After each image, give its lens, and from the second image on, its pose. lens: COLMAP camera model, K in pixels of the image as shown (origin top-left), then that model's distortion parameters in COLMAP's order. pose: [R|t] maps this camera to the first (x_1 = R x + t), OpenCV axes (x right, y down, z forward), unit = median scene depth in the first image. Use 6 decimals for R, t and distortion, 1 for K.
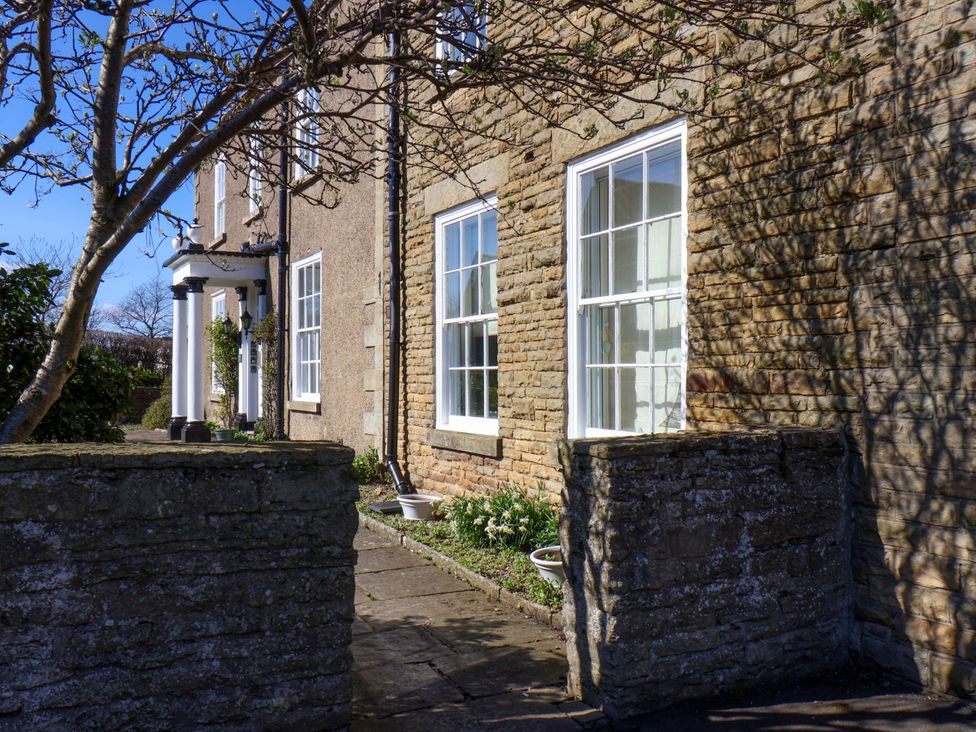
lens RADIAL K [[831.4, 0, 481.6], [0, 831.4, 365.4], [0, 0, 1]] dist [0.016854, -0.000615]
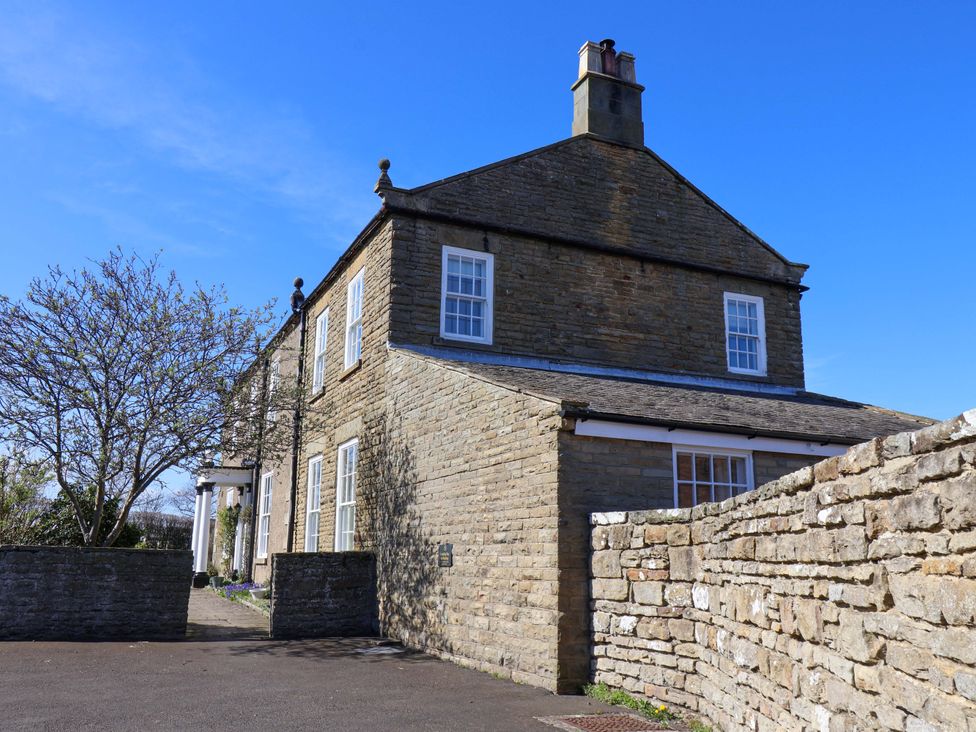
lens RADIAL K [[831.4, 0, 491.9], [0, 831.4, 368.7], [0, 0, 1]] dist [0.016854, -0.000615]
pose [[0.997942, -0.007226, -0.063719, 0.685985], [-0.006387, 0.977492, -0.210878, 0.040572], [0.063808, 0.210851, 0.975434, -1.314325]]
